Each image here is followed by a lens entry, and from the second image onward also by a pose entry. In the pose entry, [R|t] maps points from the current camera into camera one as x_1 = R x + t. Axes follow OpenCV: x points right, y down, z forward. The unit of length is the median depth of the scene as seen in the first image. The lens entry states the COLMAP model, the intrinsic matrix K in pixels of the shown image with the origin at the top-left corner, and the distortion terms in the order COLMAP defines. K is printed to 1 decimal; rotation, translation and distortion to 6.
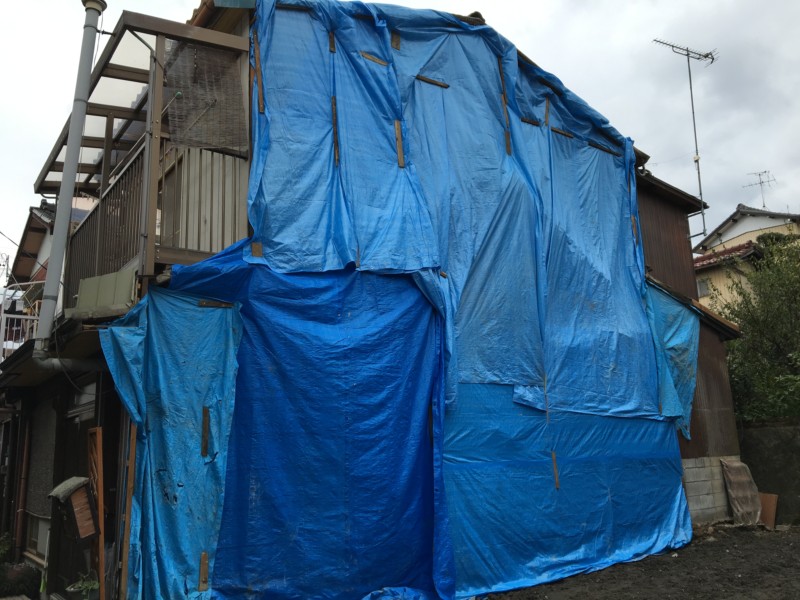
lens RADIAL K [[668.3, 0, 400.0], [0, 668.3, 300.0], [0, 0, 1]] dist [0.071645, -0.100581]
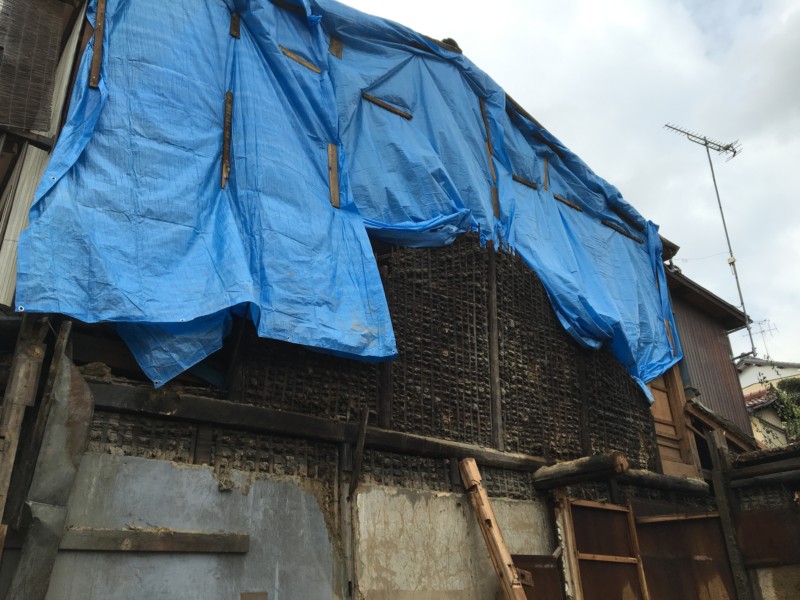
lens RADIAL K [[668.3, 0, 400.0], [0, 668.3, 300.0], [0, 0, 1]] dist [0.071645, -0.100581]
pose [[0.999604, 0.019660, 0.020144, 0.053385], [-0.014442, 0.972491, -0.232494, 0.039384], [-0.024160, 0.232111, 0.972389, 0.380738]]
